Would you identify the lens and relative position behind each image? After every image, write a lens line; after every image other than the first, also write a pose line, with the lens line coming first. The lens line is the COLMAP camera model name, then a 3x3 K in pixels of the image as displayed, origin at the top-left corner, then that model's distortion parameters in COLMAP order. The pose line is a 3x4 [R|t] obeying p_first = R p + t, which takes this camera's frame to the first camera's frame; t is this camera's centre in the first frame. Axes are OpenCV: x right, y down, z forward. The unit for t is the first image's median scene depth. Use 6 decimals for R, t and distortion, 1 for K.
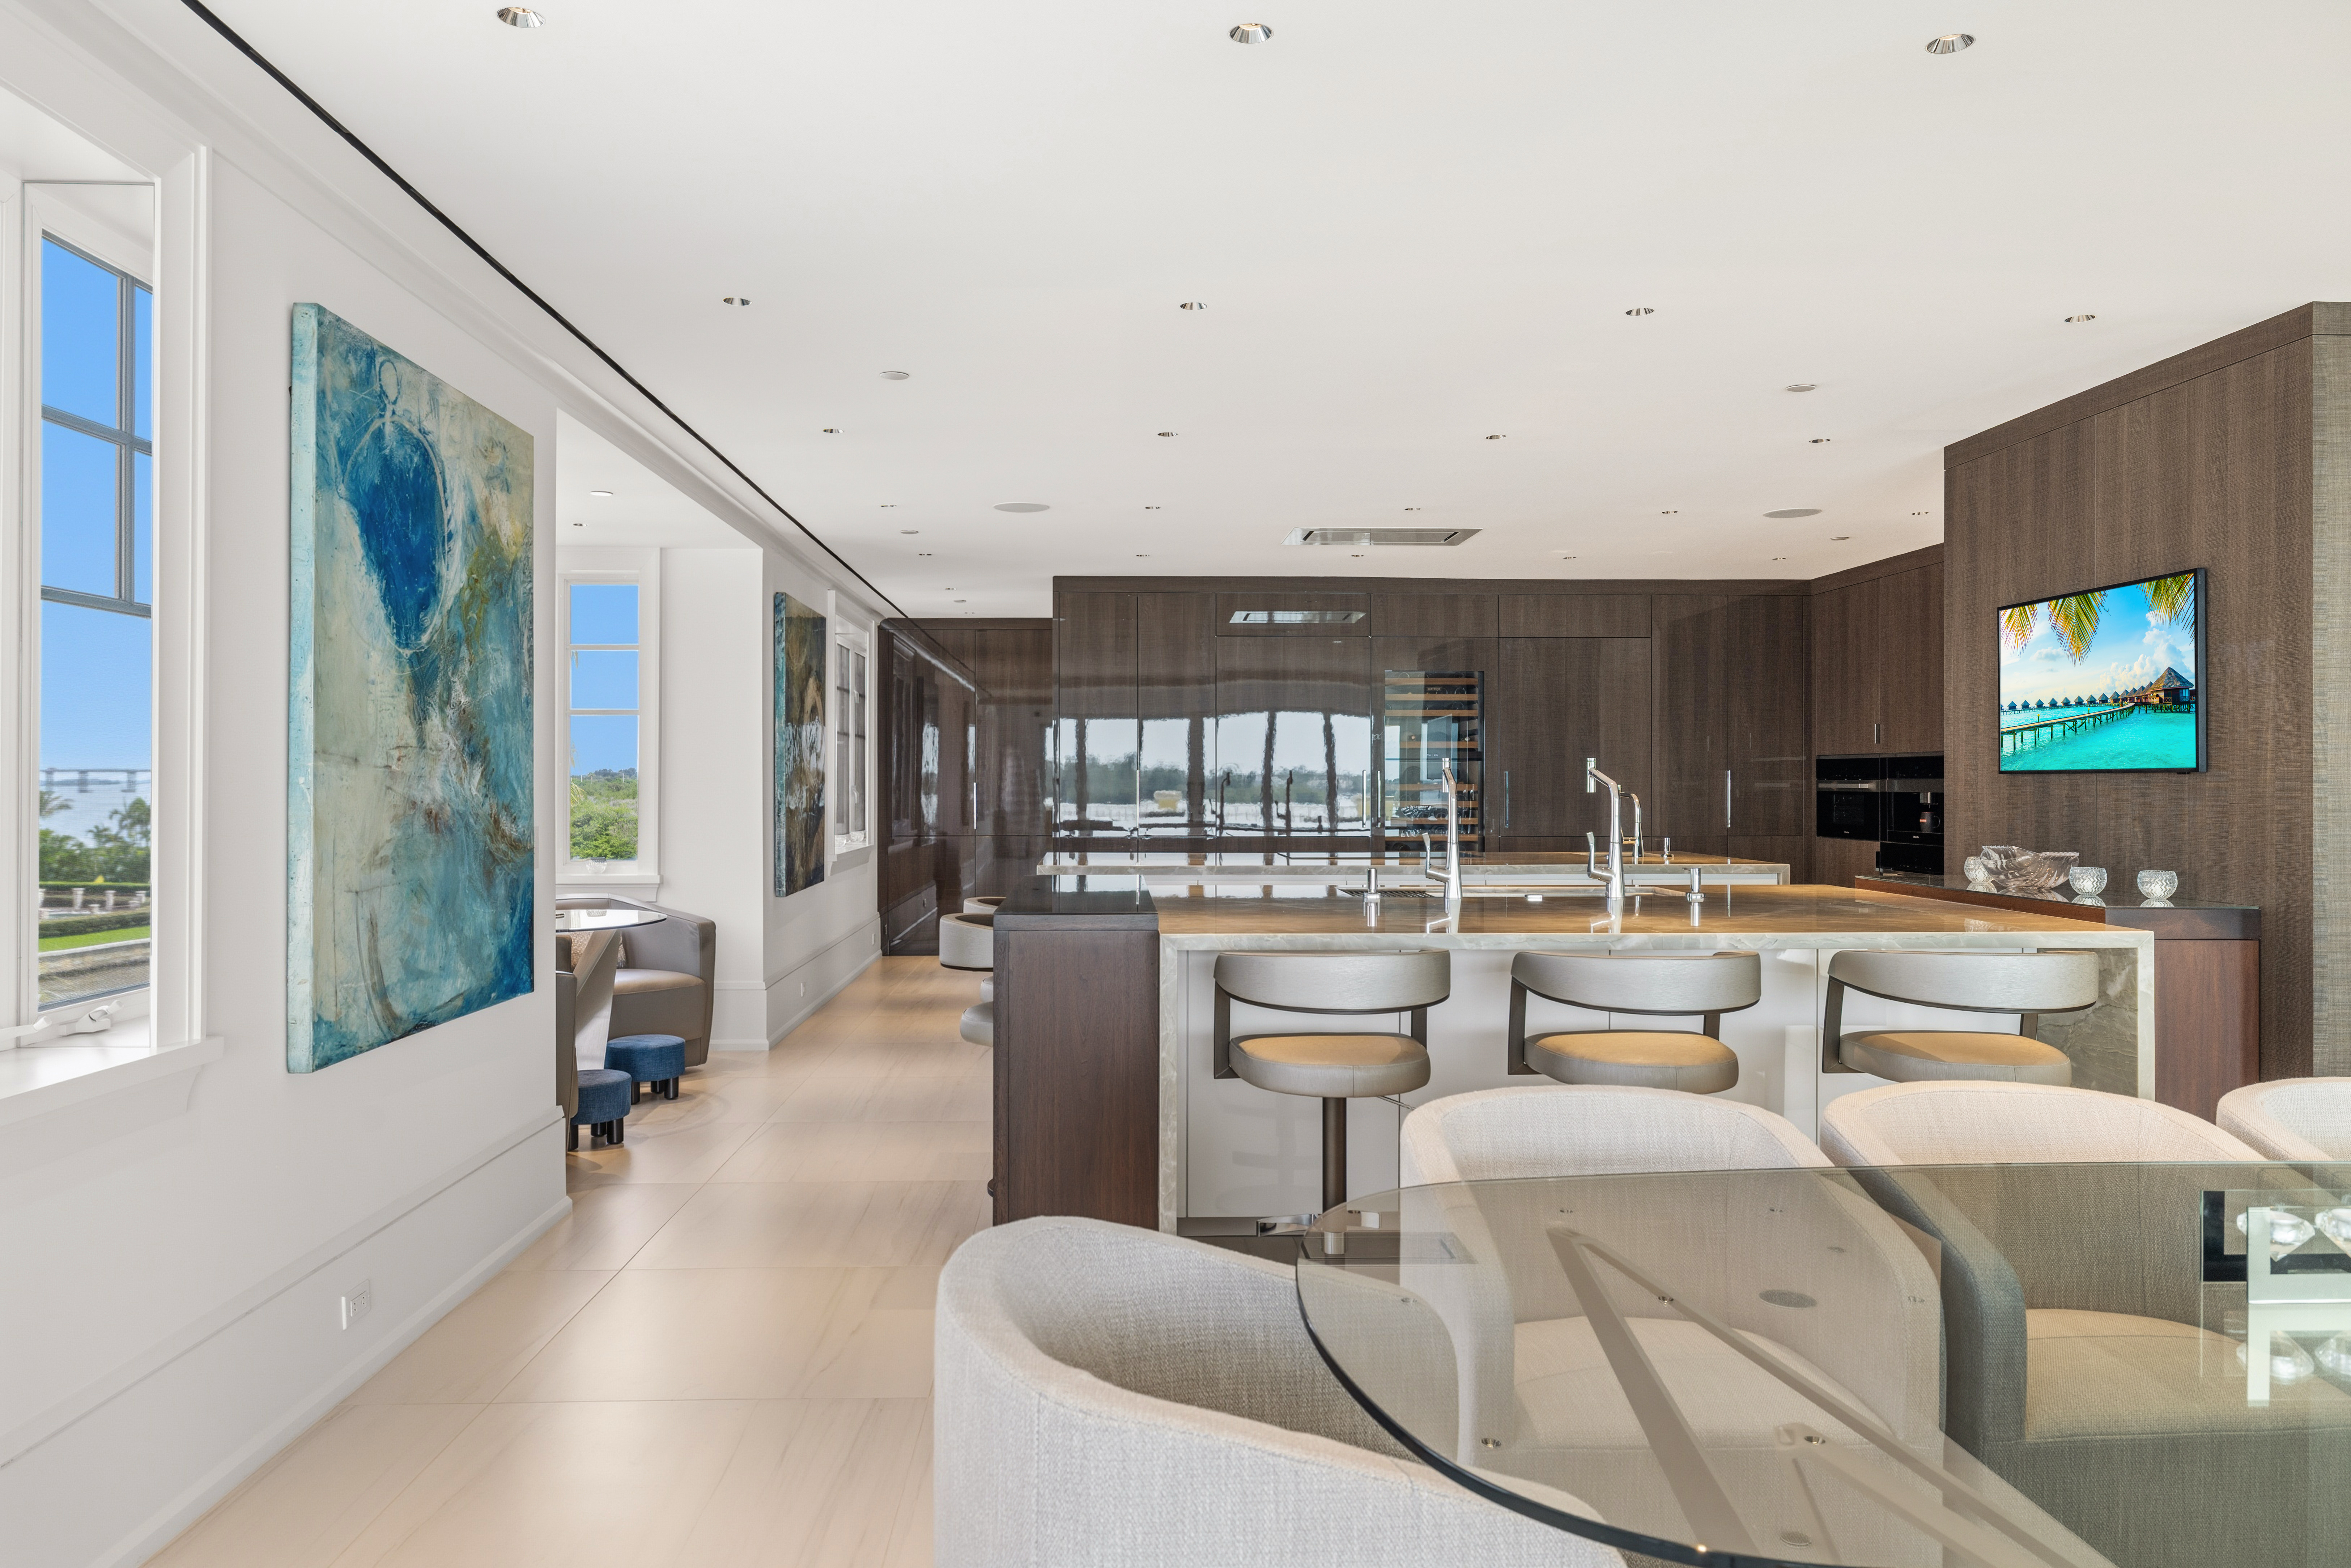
lens RADIAL K [[1587.0, 0, 1164.8], [0, 1587.0, 777.9], [0, 0, 1]] dist [-0.000402, 0.000157]
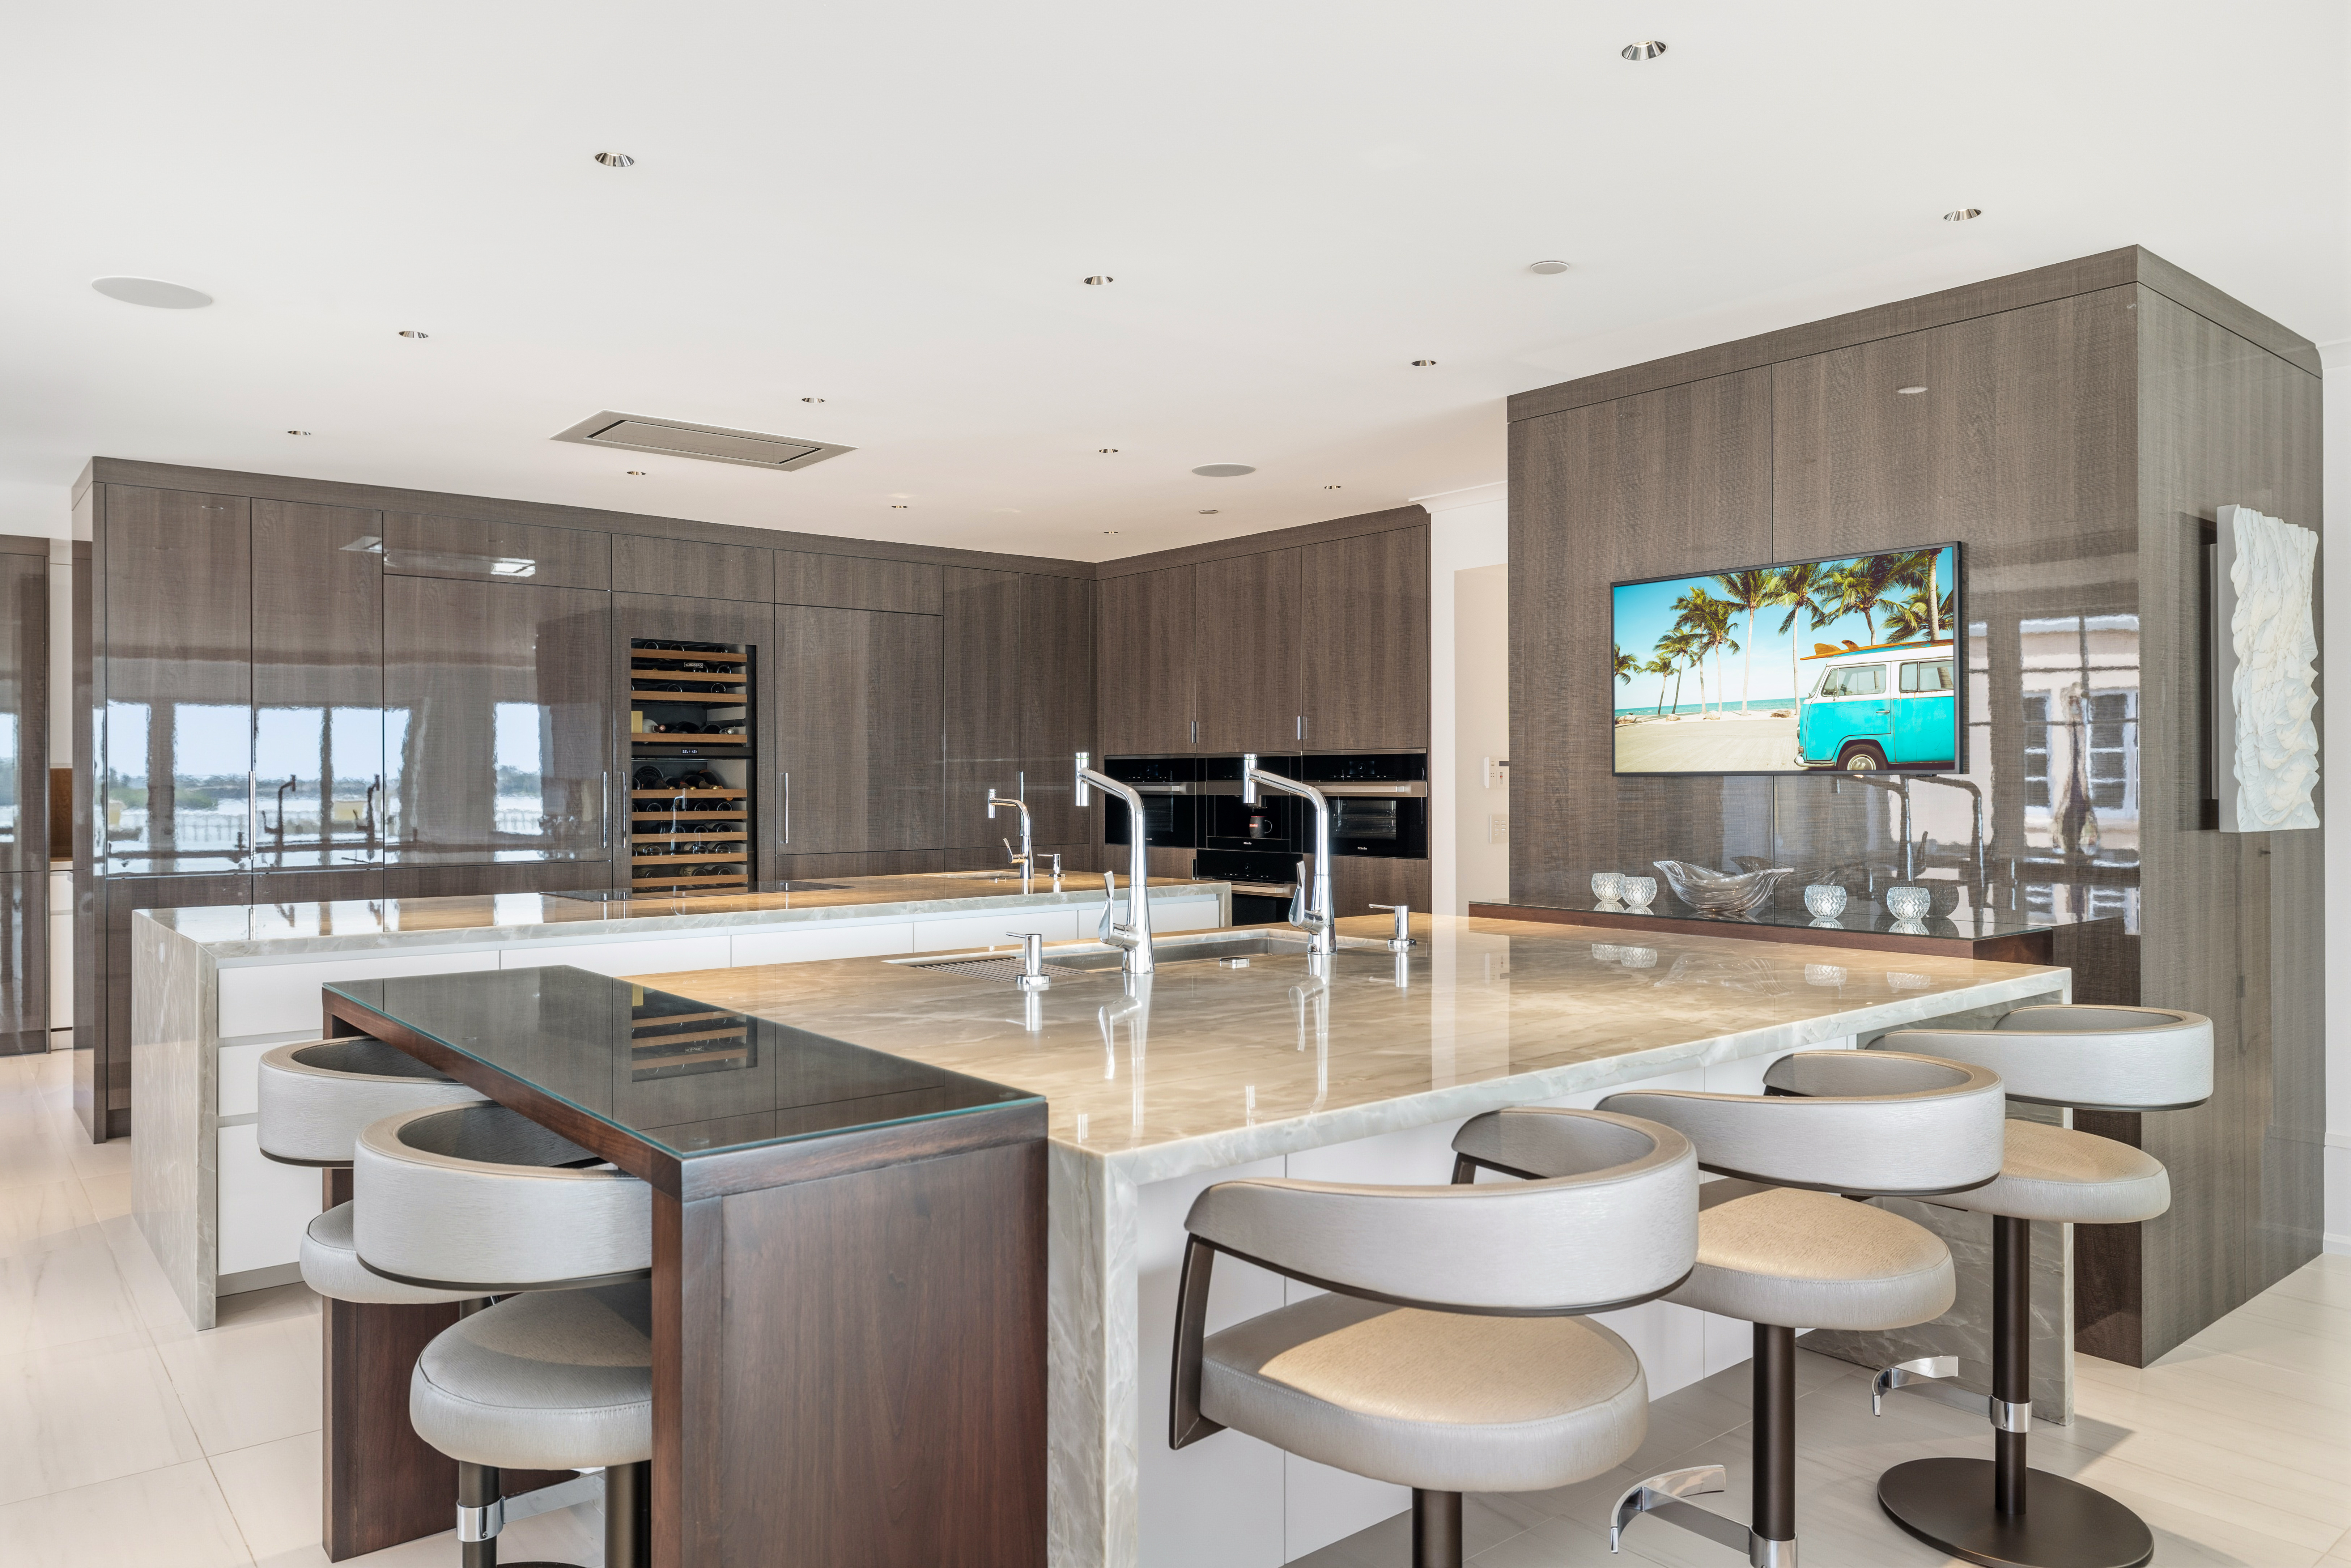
lens RADIAL K [[1550.4, 0, 1174.1], [0, 1550.4, 776.9], [0, 0, 1]] dist [-0.011062, 0.009743]
pose [[0.799864, -0.001680, 0.600178, -0.180880], [0.002380, 0.999997, -0.000374, -0.002233], [-0.600176, 0.001728, 0.799866, 0.497310]]
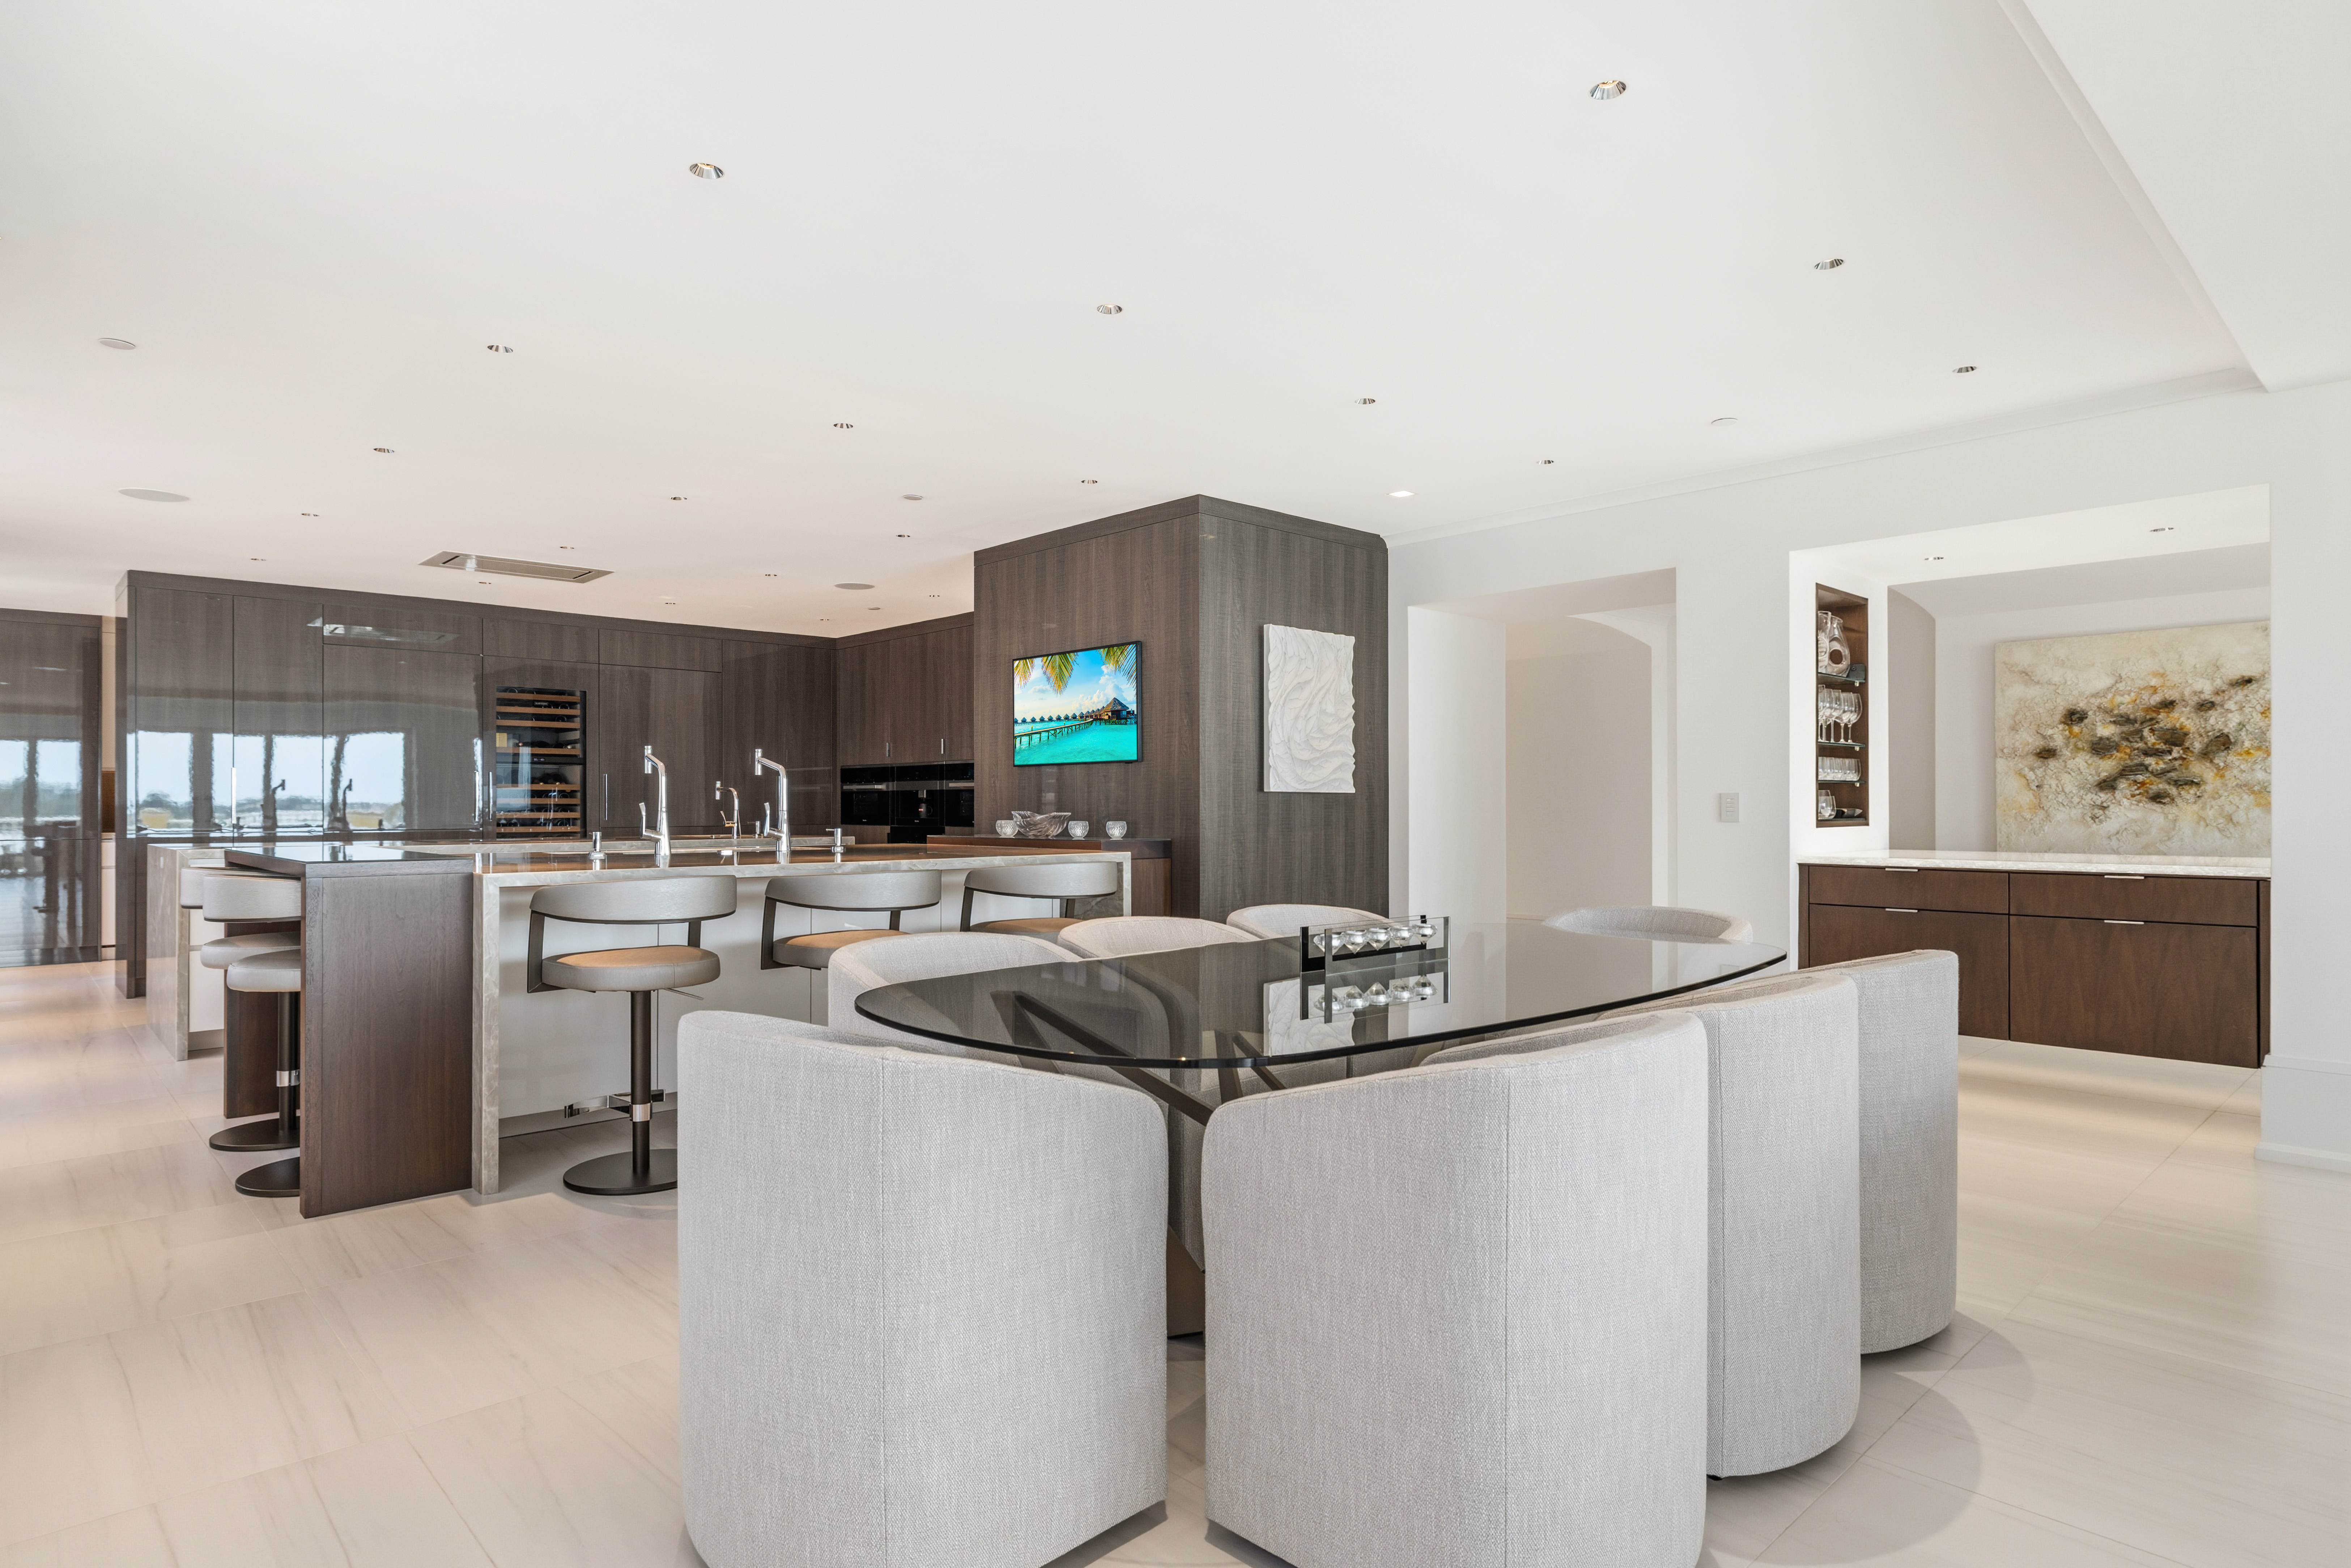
lens RADIAL K [[1261.3, 0, 1177.9], [0, 1261.3, 801.0], [0, 0, 1]] dist [-0.007584, -0.003206]
pose [[0.751748, -0.000186, 0.659451, -0.176145], [0.001305, 0.999998, -0.001206, 0.035097], [-0.659450, 0.001768, 0.751747, -0.034288]]
